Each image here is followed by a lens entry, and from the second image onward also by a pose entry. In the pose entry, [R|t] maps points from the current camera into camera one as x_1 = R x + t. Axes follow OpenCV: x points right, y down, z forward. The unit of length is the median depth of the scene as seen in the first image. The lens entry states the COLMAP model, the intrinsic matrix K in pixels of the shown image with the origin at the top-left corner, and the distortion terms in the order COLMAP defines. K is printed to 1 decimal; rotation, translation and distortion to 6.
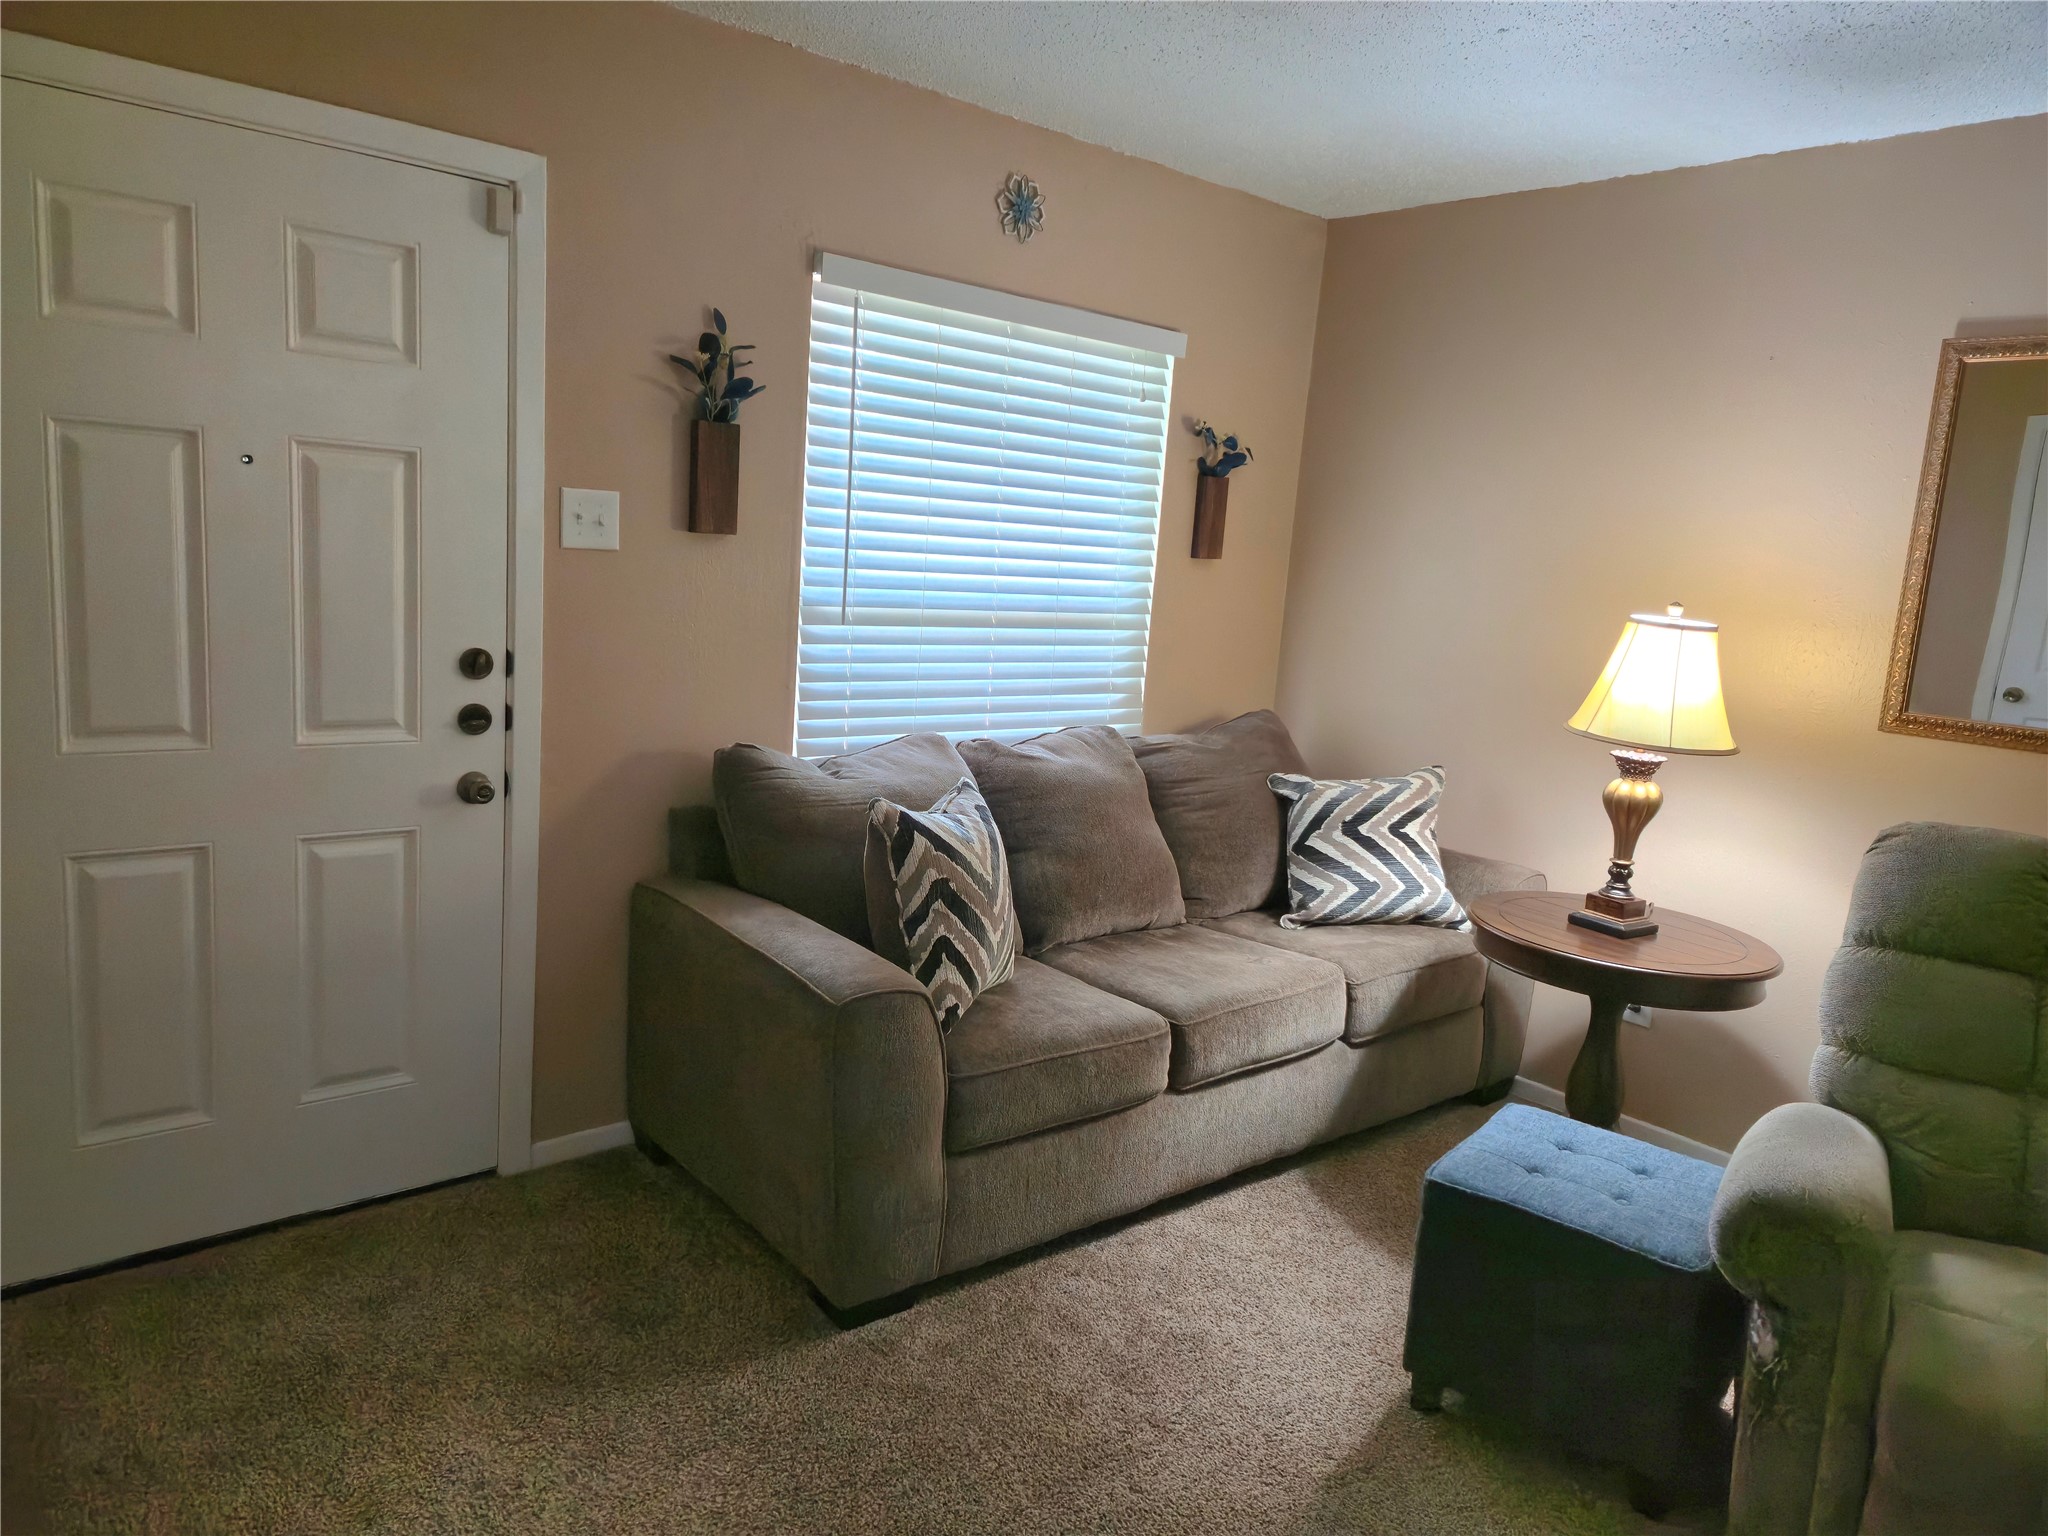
lens RADIAL K [[1381.1, 0, 1006.0], [0, 1381.1, 766.8], [0, 0, 1]] dist [0.057478, -0.047695]
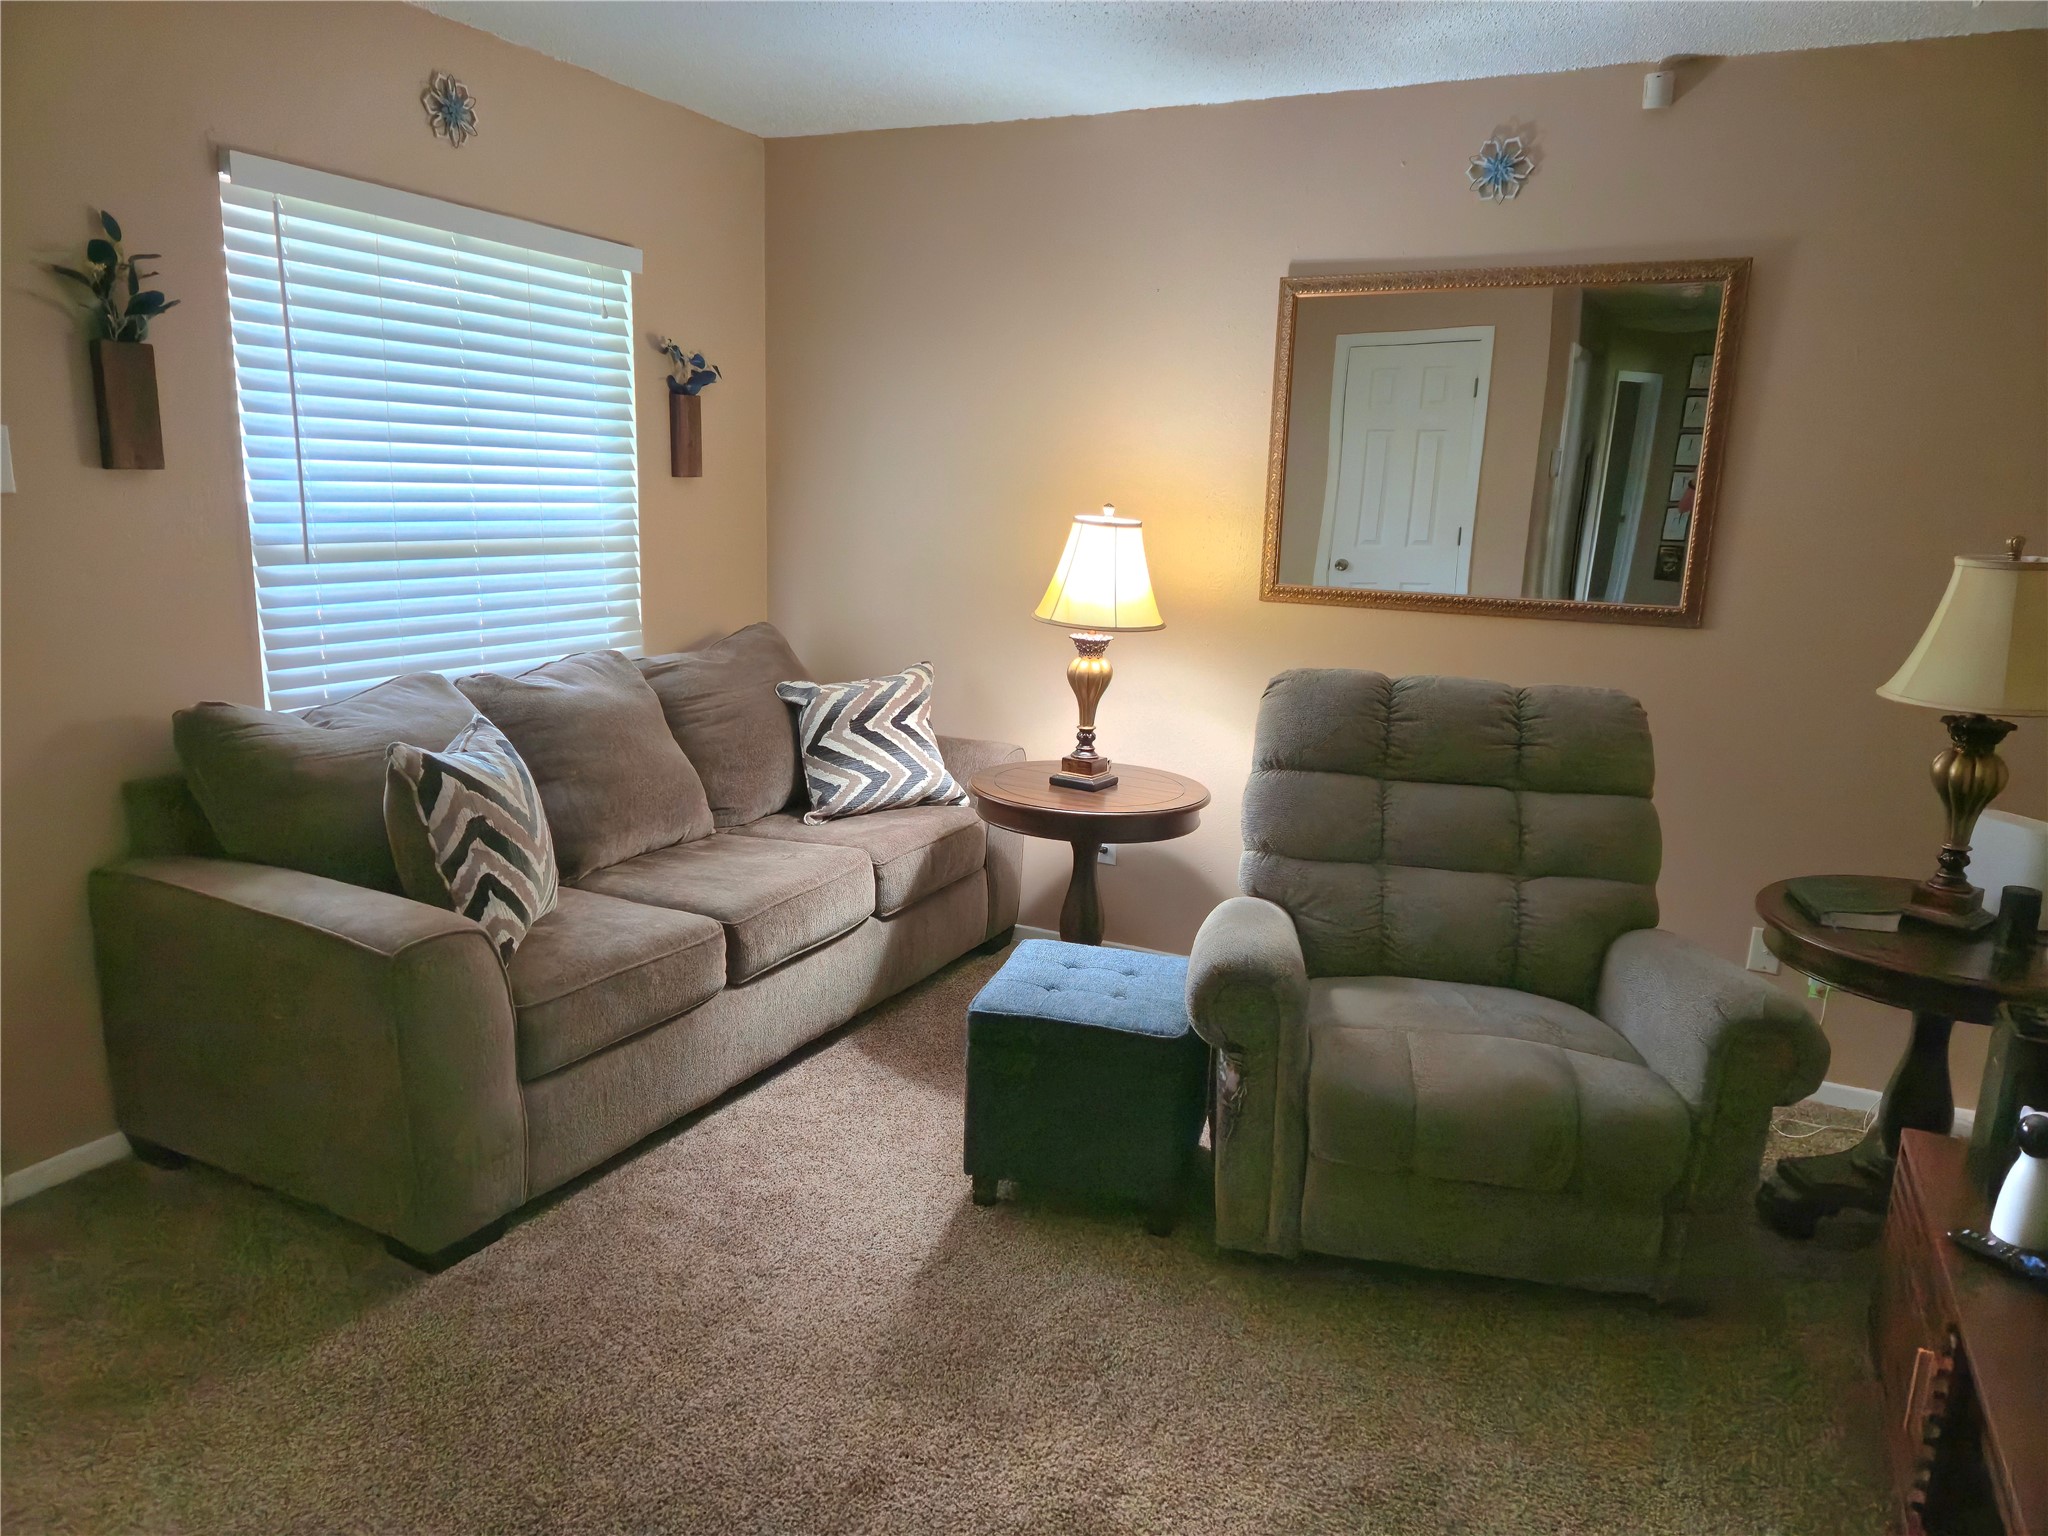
lens RADIAL K [[1381.1, 0, 1033.8], [0, 1381.1, 783.2], [0, 0, 1]] dist [0.057478, -0.047695]
pose [[0.915871, -0.122887, 0.382202, -0.052492], [0.094528, 0.991244, 0.092191, 0.002695], [-0.390184, -0.048306, 0.919469, -0.060917]]
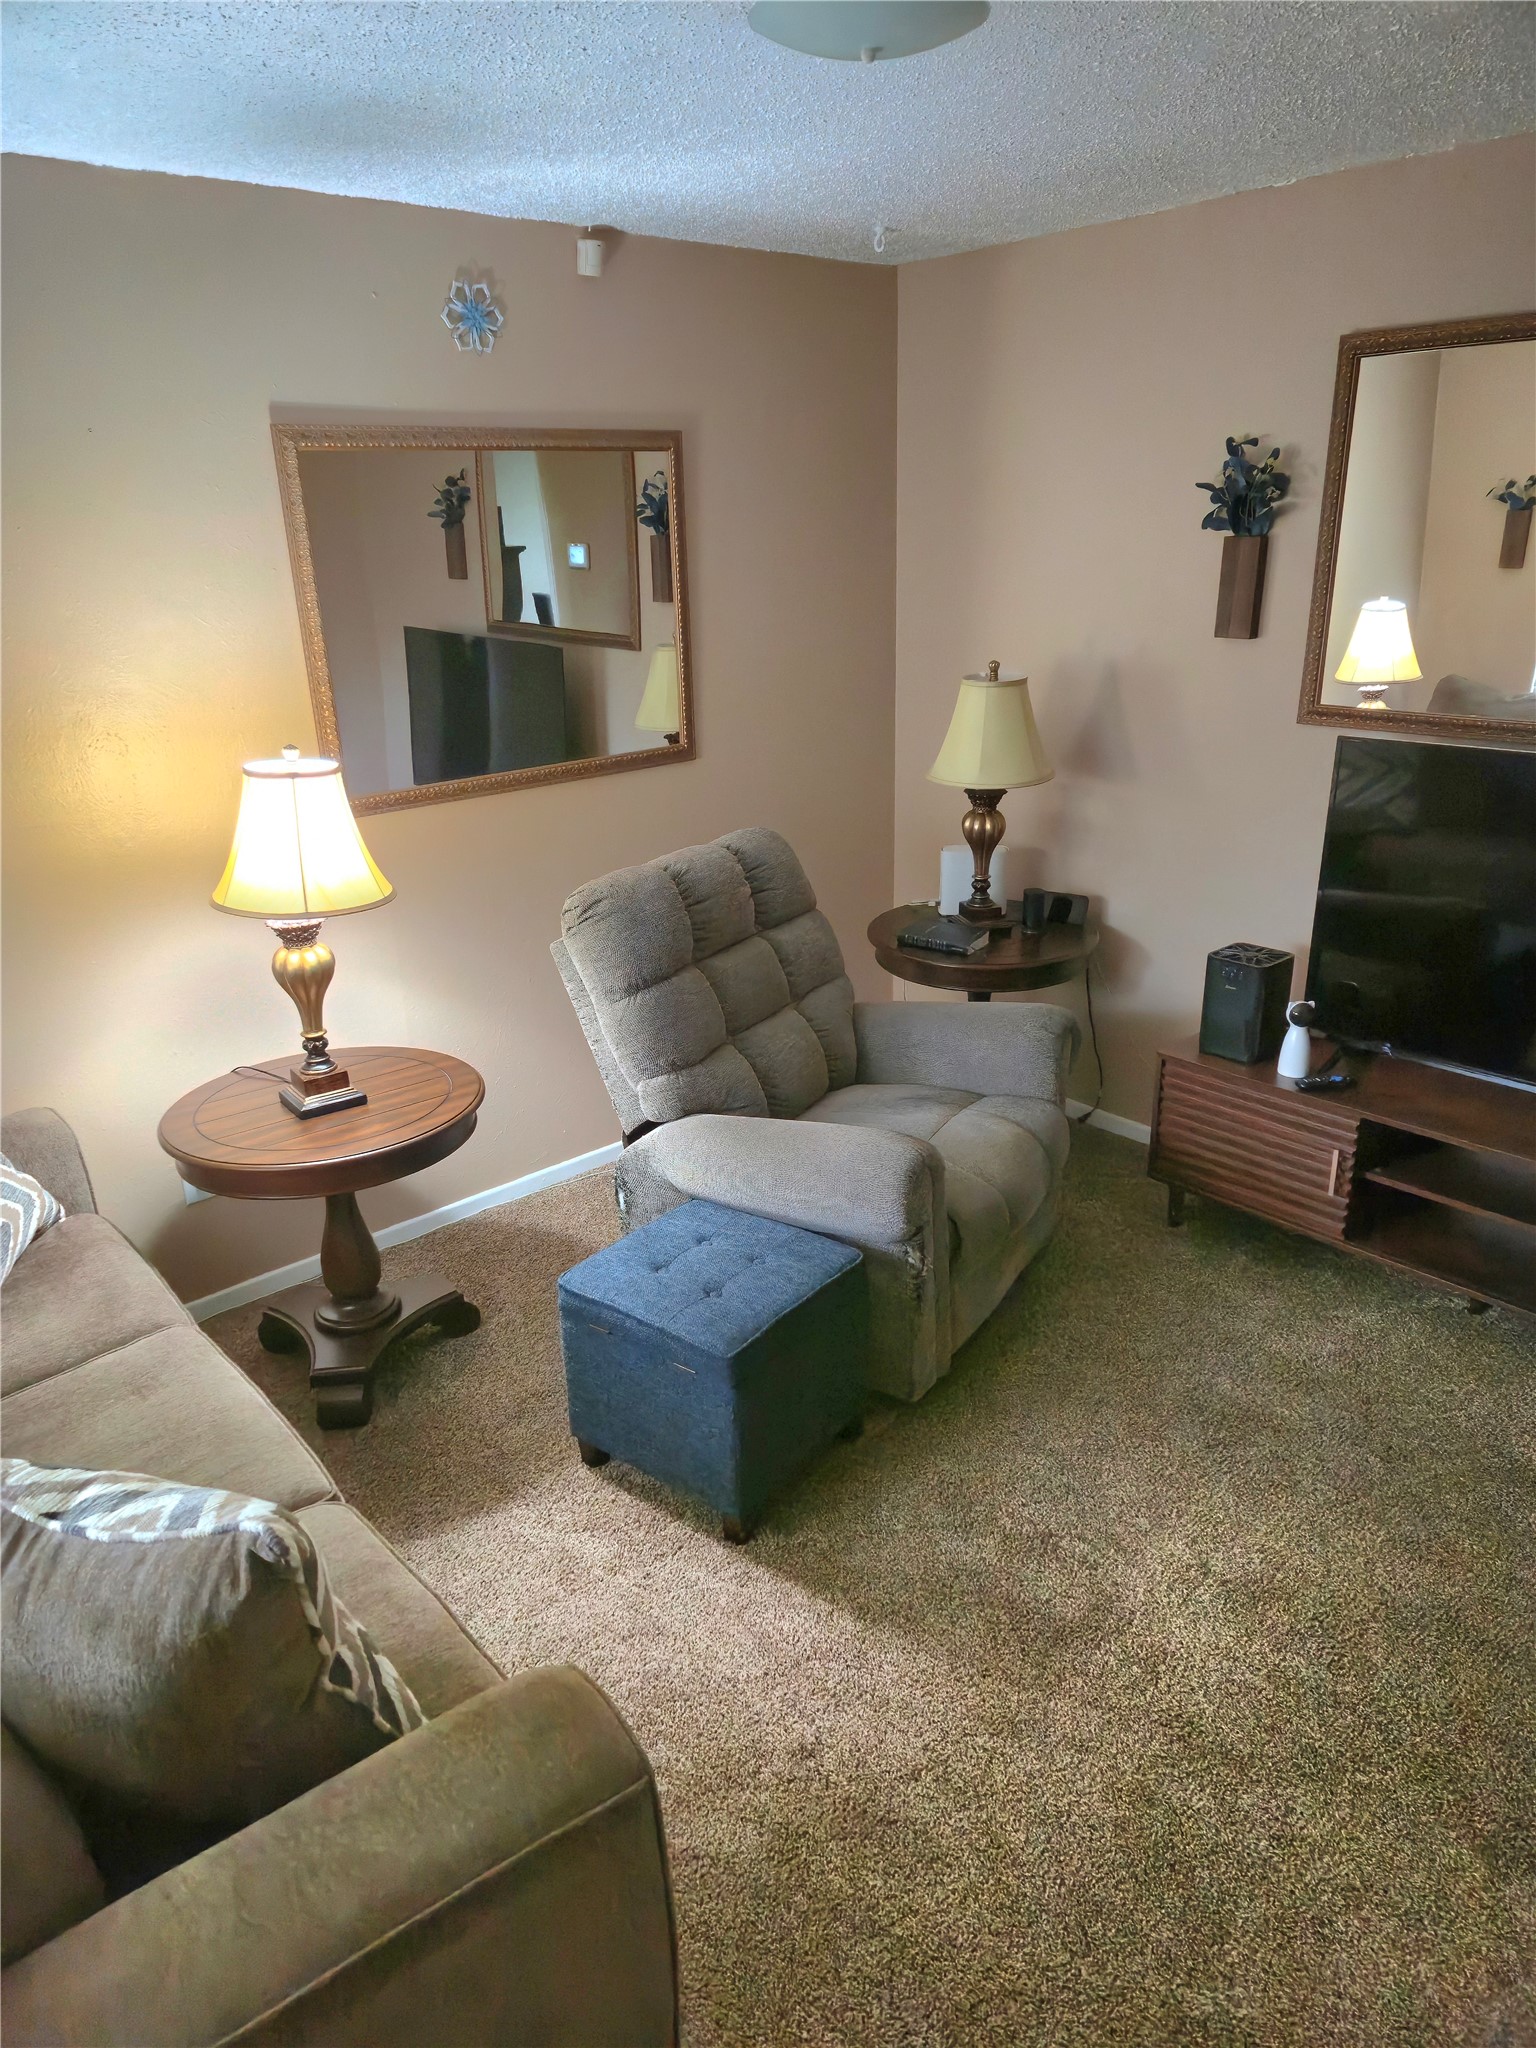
lens RADIAL K [[1381.1, 0, 770.1], [0, 1381.1, 1039.8], [0, 0, 1]] dist [0.057478, -0.047695]
pose [[-0.037108, -0.413635, 0.909686, -0.400984], [0.191821, 0.890437, 0.412707, -0.248384], [-0.980728, 0.189811, 0.046302, 0.667001]]
